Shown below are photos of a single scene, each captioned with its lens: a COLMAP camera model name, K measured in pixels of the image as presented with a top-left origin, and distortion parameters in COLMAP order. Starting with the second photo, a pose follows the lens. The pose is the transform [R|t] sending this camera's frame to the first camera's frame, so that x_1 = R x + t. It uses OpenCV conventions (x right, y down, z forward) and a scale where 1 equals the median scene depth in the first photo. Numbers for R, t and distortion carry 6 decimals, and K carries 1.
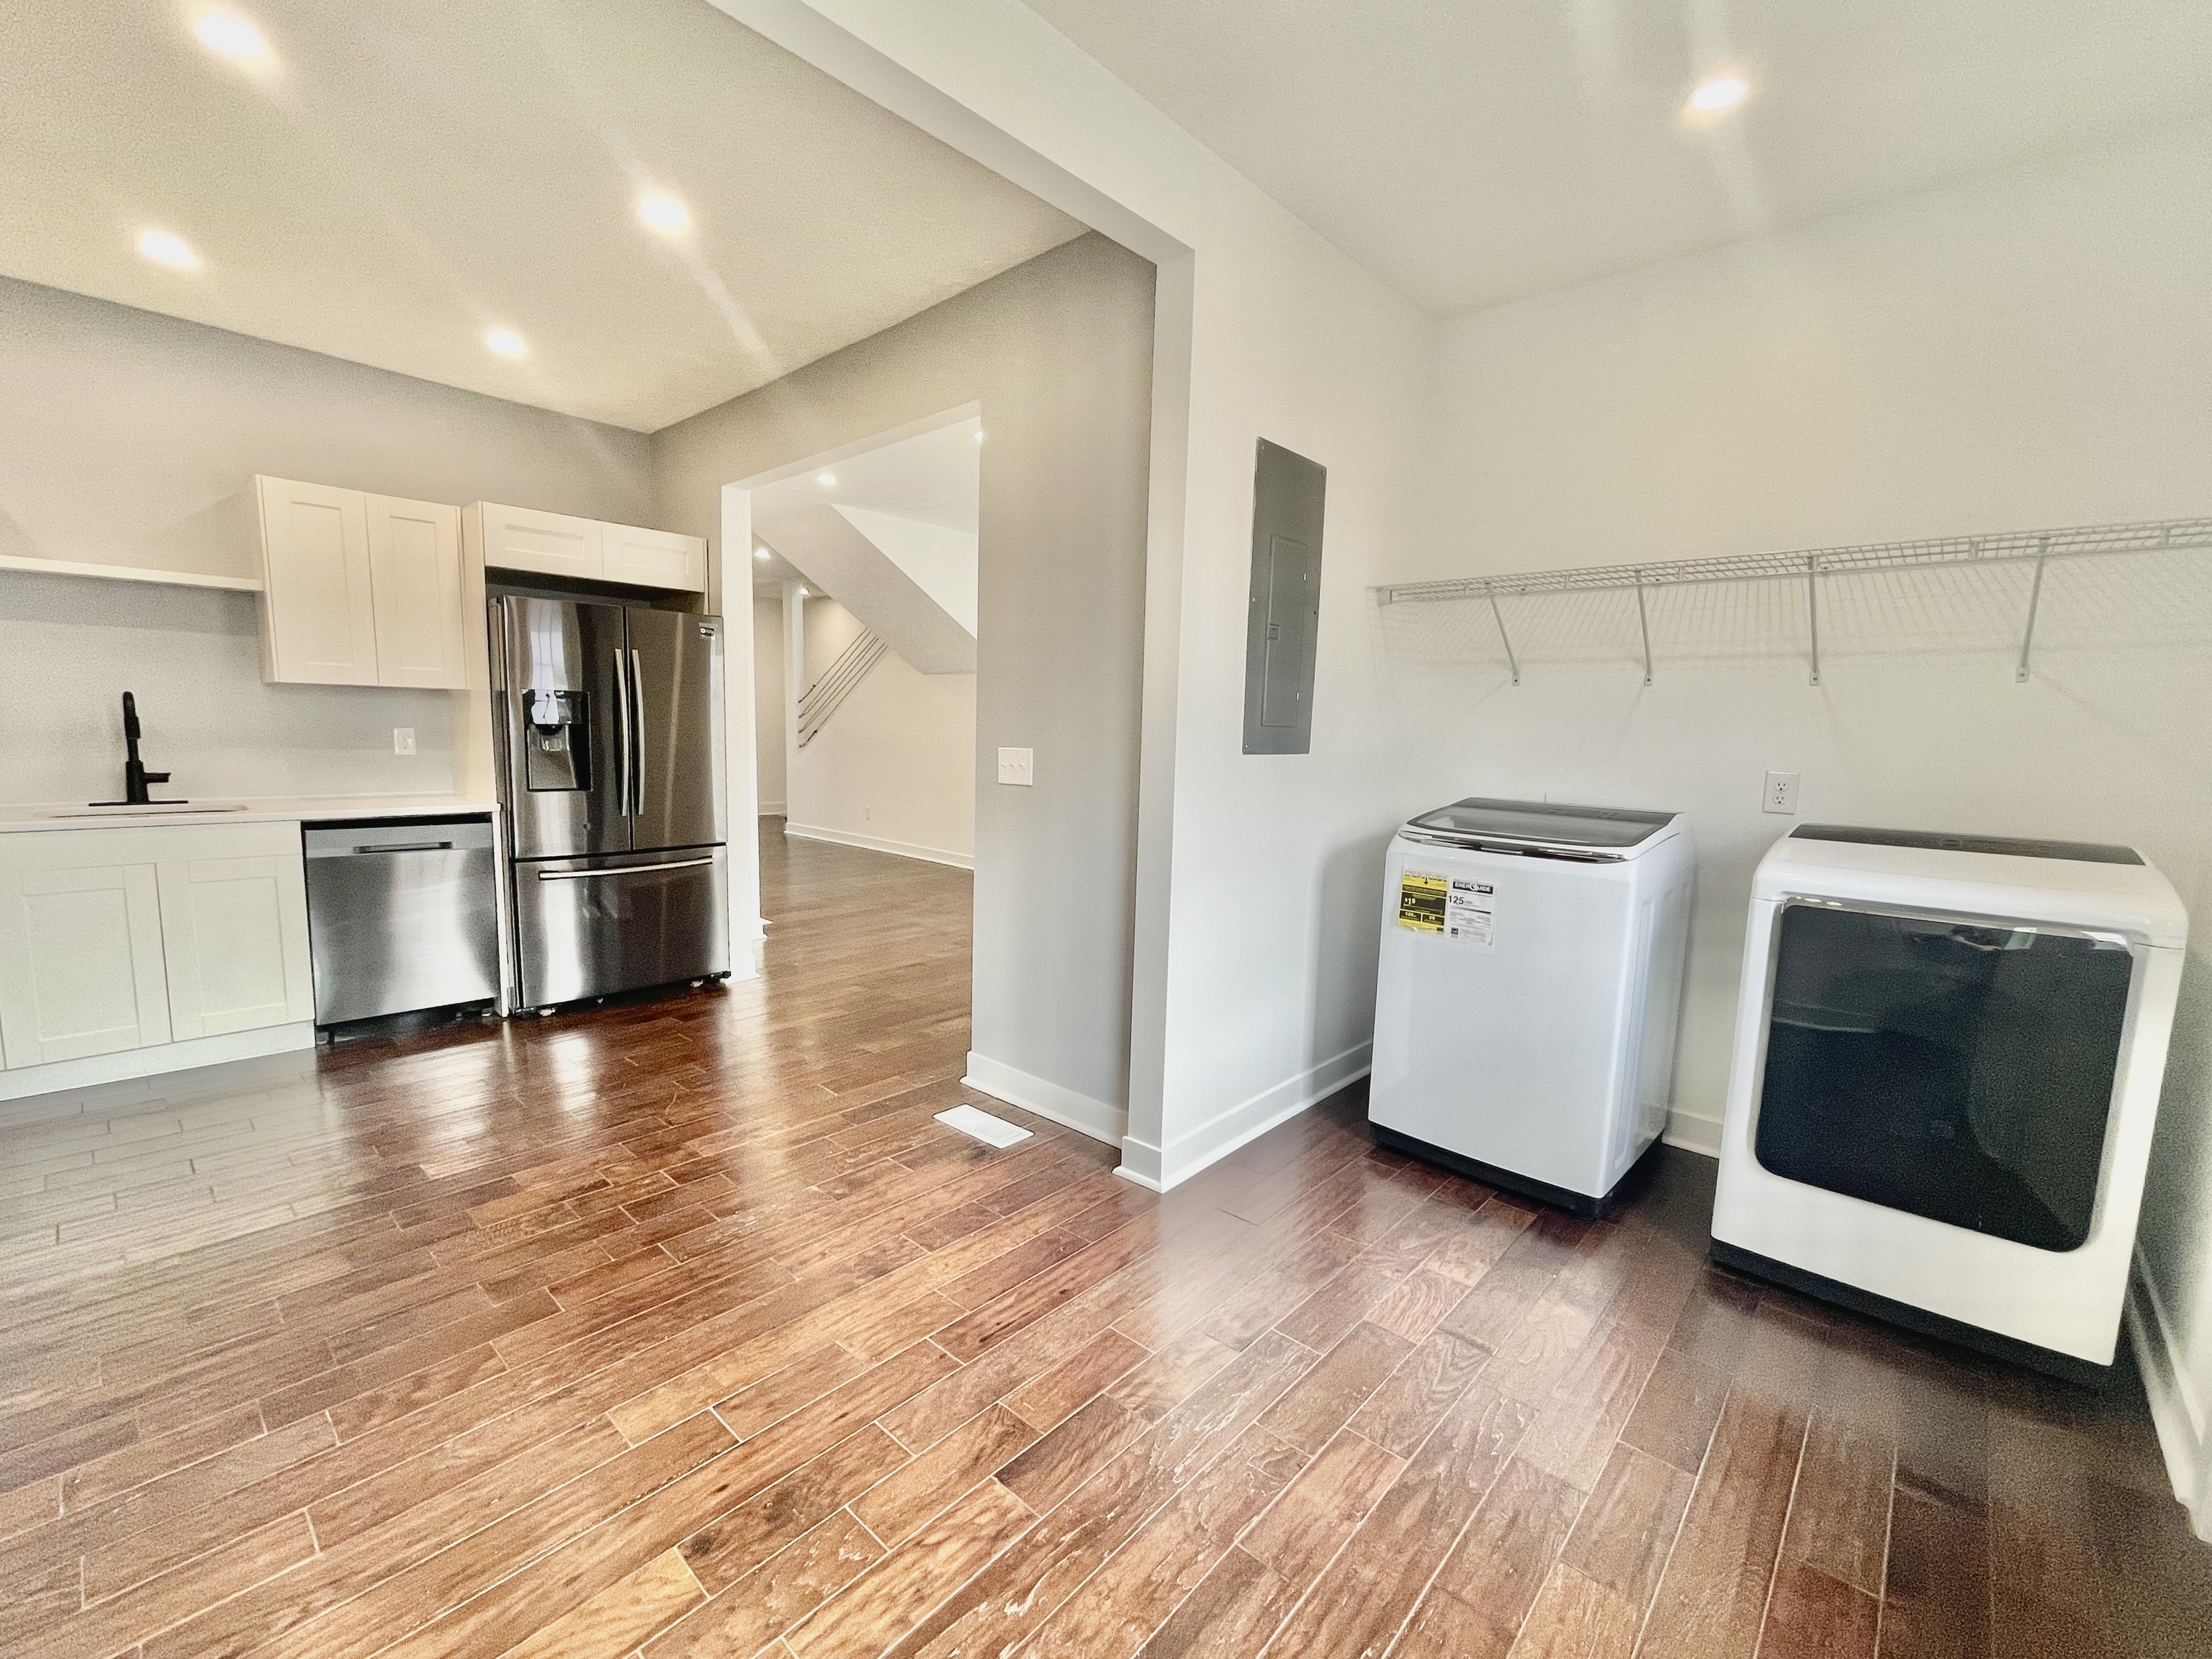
lens RADIAL K [[925.8, 0, 1104.6], [0, 925.8, 850.8], [0, 0, 1]] dist [0.000593, 0.000158]
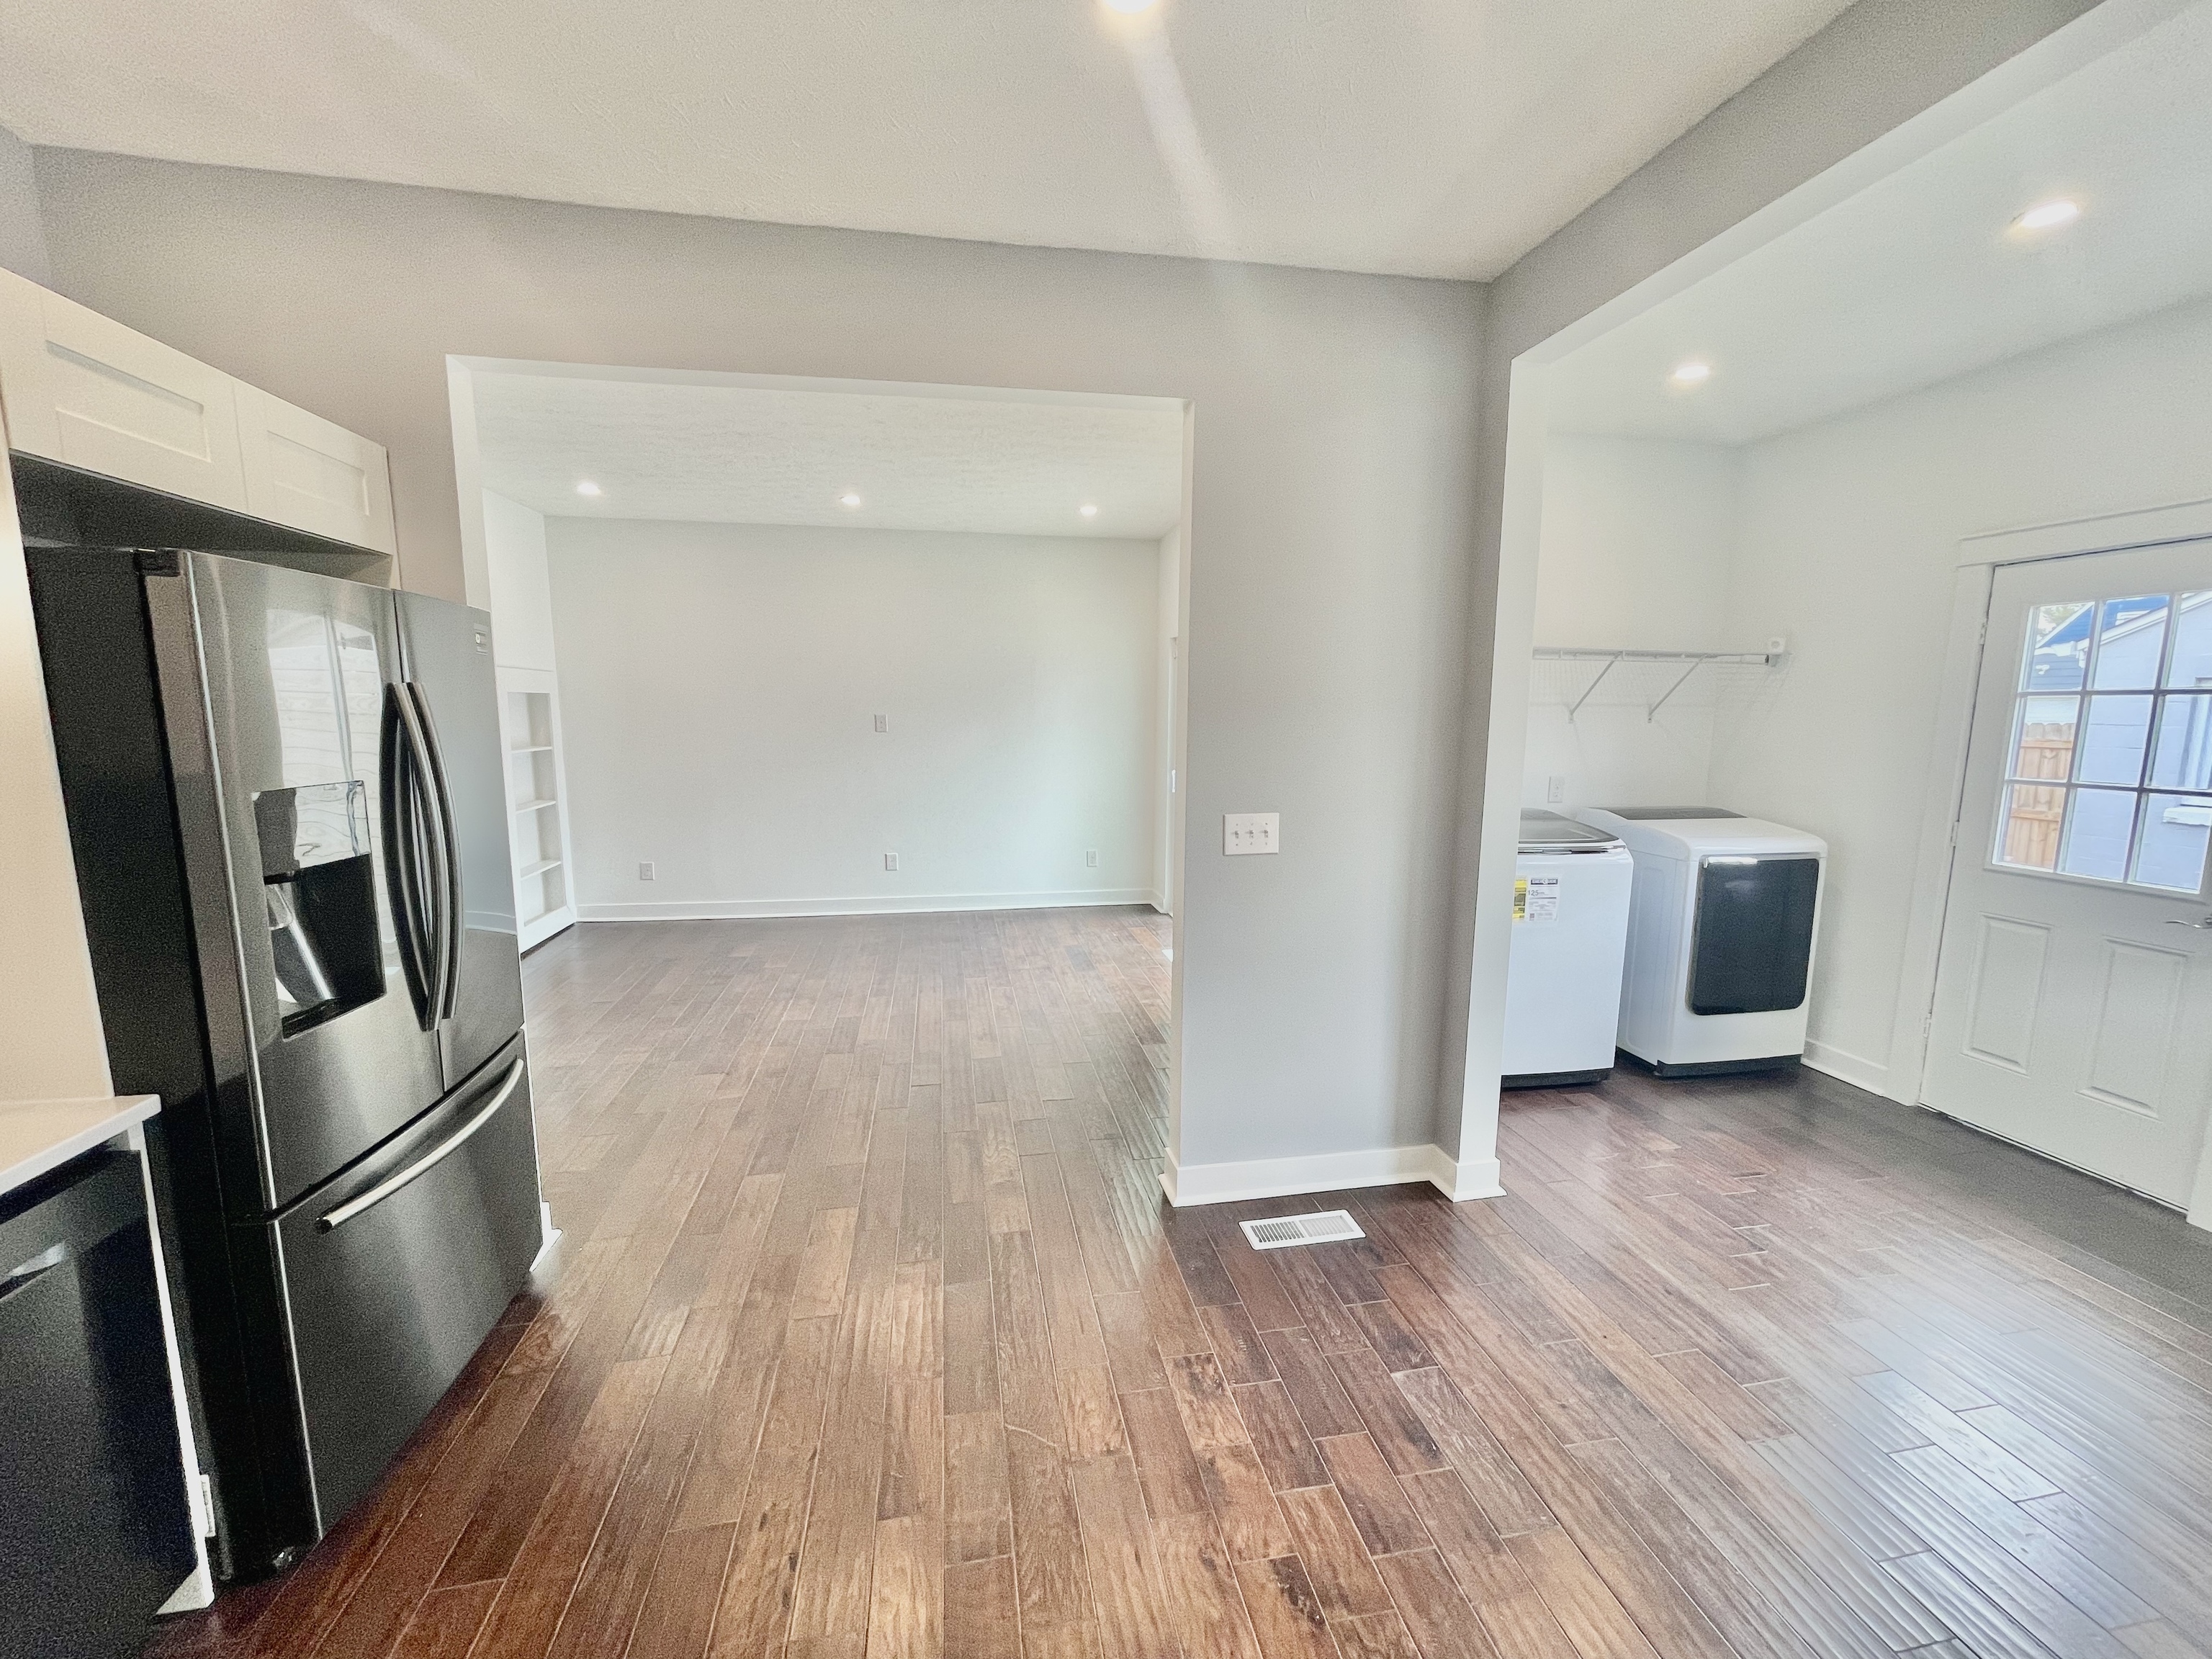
lens RADIAL K [[903.3, 0, 1108.4], [0, 903.3, 837.6], [0, 0, 1]] dist [0.000367, 0.000264]
pose [[0.604394, -0.135176, 0.785134, -0.807413], [0.112703, 0.990097, 0.083705, -0.164044], [-0.788673, 0.037896, 0.613643, 0.532172]]
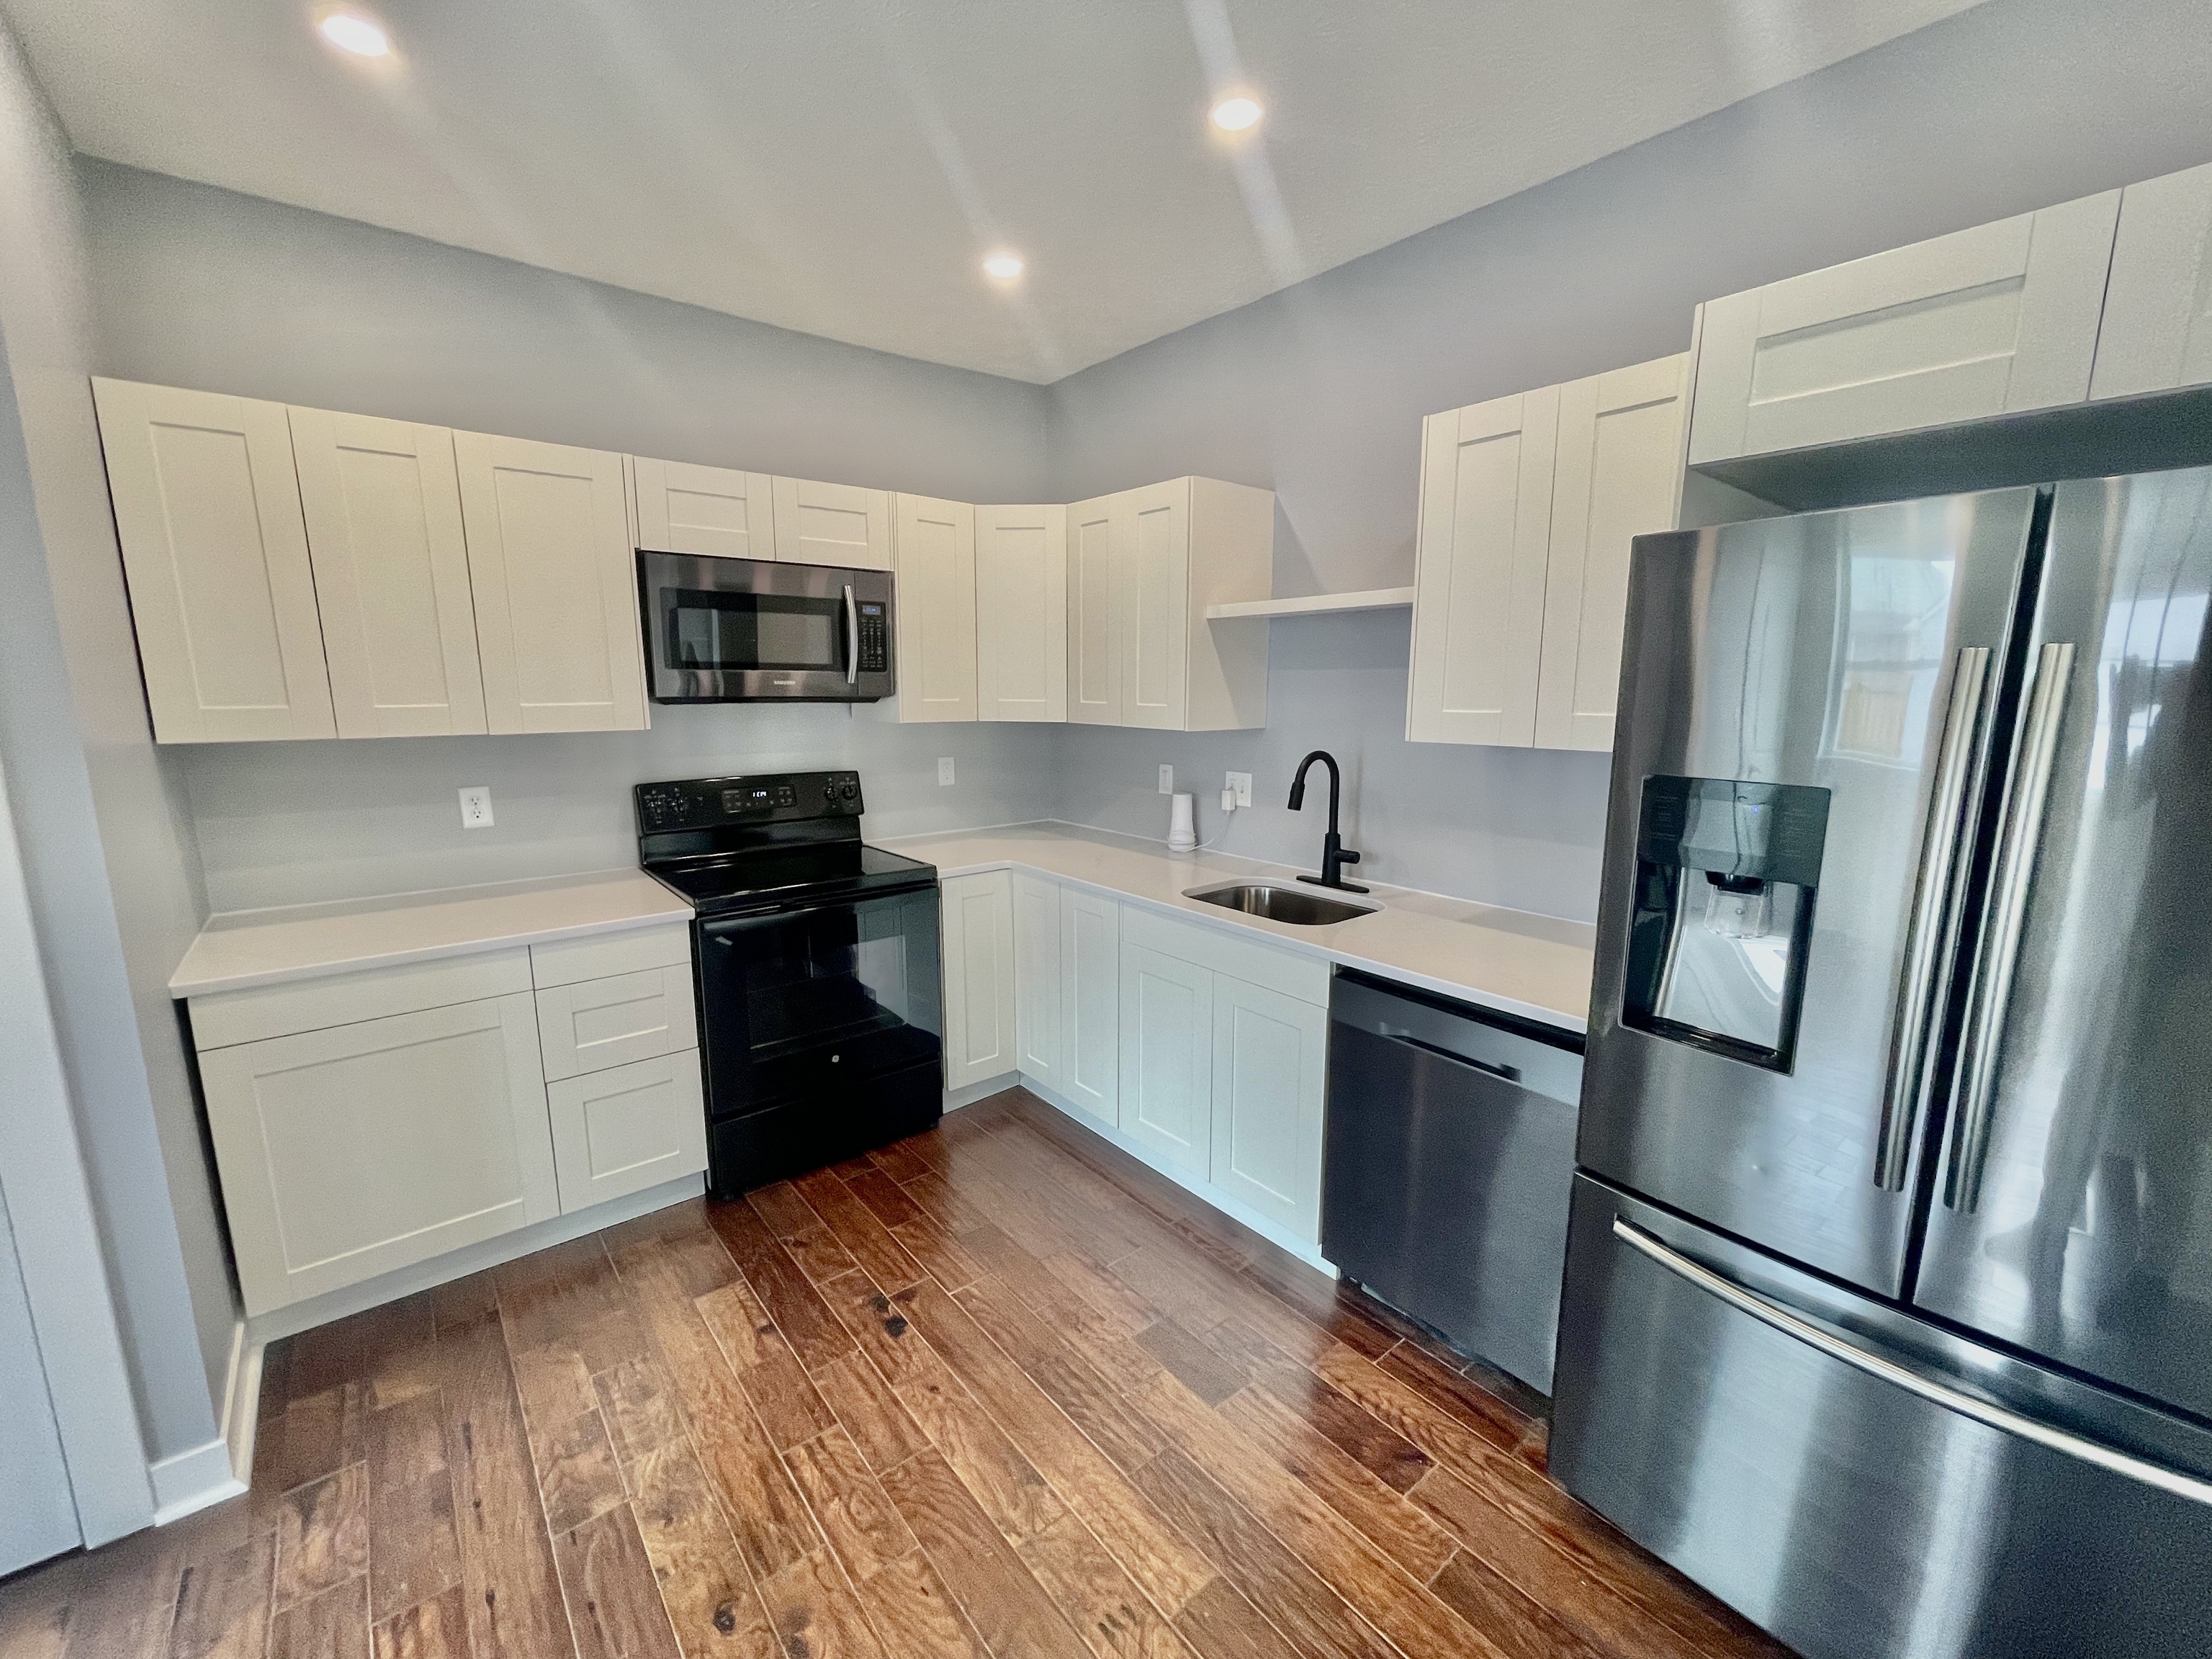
lens RADIAL K [[903.3, 0, 1108.4], [0, 903.3, 837.6], [0, 0, 1]] dist [0.000367, 0.000264]
pose [[-0.131558, 0.142315, -0.981040, -0.250345], [-0.130309, 0.978571, 0.159432, -0.203698], [0.982706, 0.148813, -0.110194, 0.933862]]
